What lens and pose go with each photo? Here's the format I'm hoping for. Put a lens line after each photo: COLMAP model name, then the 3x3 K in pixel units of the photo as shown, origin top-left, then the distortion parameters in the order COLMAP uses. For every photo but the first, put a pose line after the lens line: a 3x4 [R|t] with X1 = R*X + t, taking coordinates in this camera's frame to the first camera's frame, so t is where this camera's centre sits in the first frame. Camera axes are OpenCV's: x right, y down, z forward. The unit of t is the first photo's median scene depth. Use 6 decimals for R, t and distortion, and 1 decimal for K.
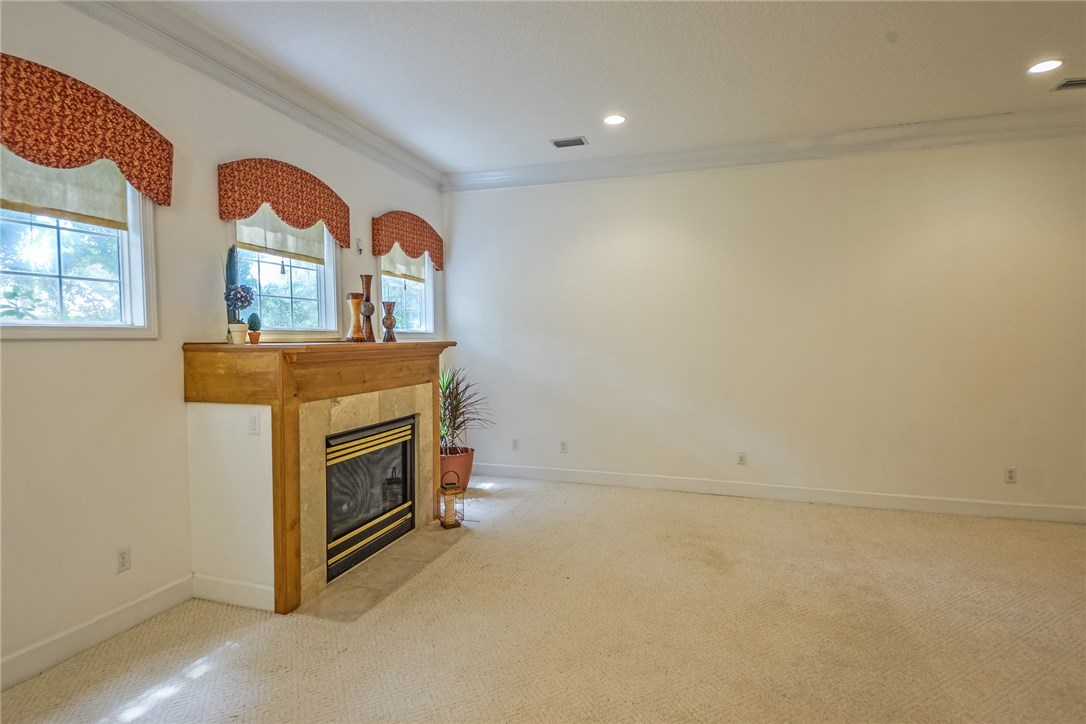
lens RADIAL K [[561.4, 0, 543.0], [0, 561.4, 362.0], [0, 0, 1]] dist [0.030759, -0.030702]
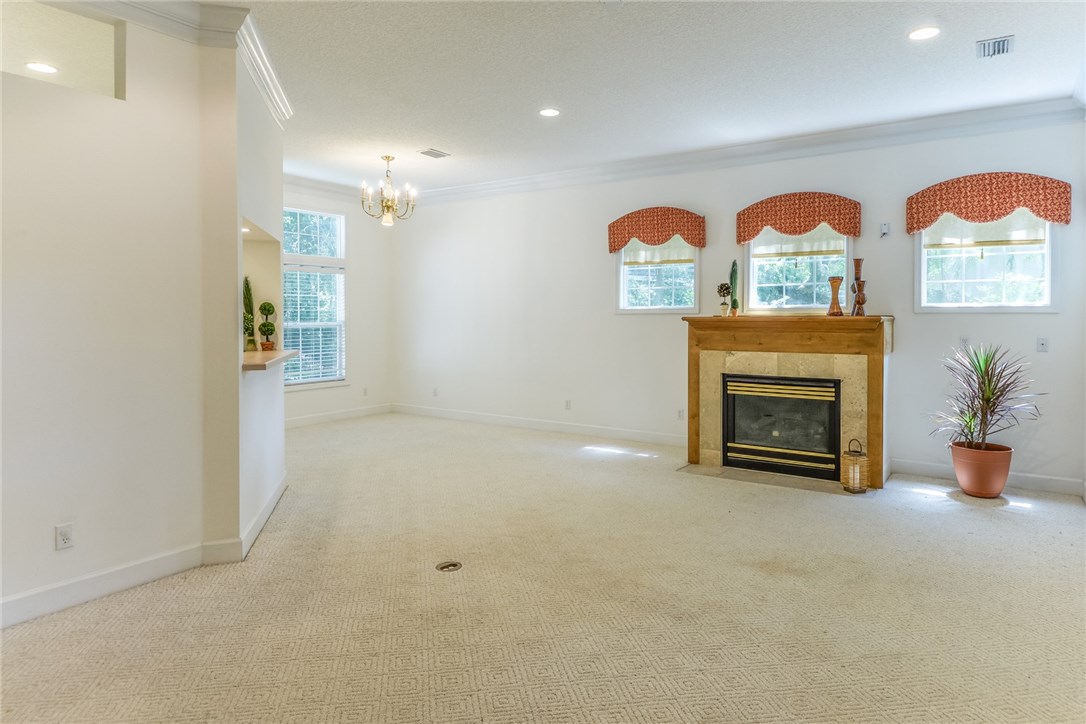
lens RADIAL K [[618.0, 0, 548.3], [0, 618.0, 319.3], [0, 0, 1]] dist [0.032229, -0.032077]
pose [[-0.278853, 0.013052, -0.960245, 1.368010], [-0.037116, 0.999014, 0.024358, -0.046340], [0.959616, 0.042433, -0.278094, 0.937193]]
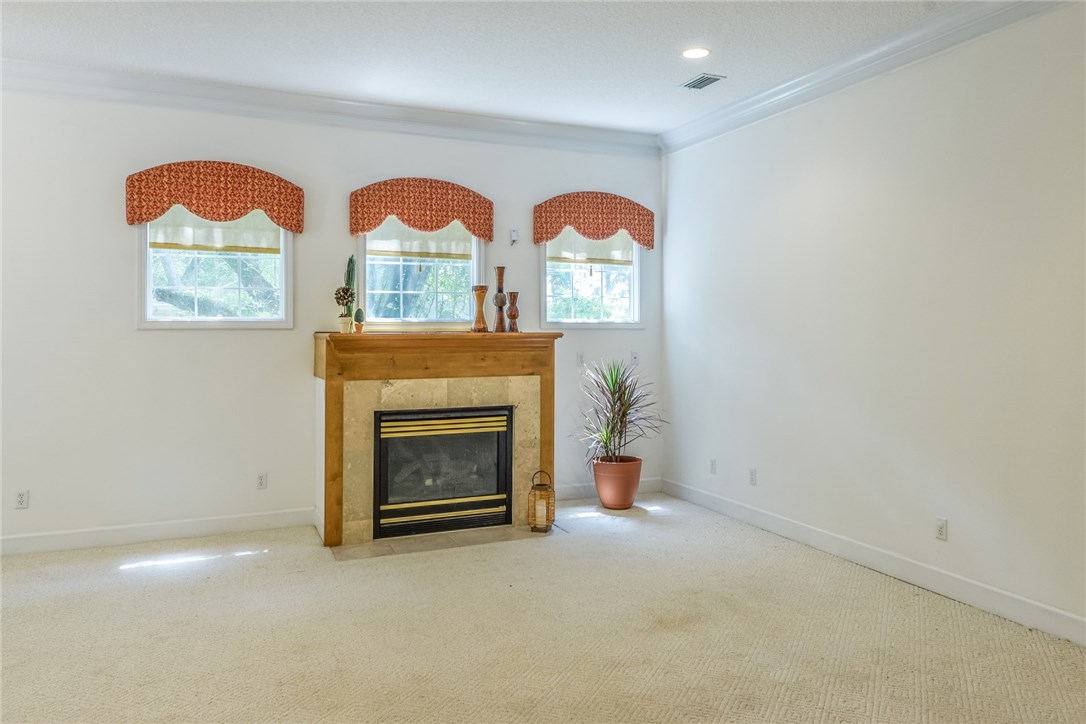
lens RADIAL K [[807.7, 0, 539.1], [0, 807.7, 327.1], [0, 0, 1]] dist [0.036248, -0.001748]
pose [[0.652395, 0.003094, -0.757873, 1.047174], [-0.034482, 0.999077, -0.025604, -0.012649], [0.757094, 0.042837, 0.651900, 0.133456]]
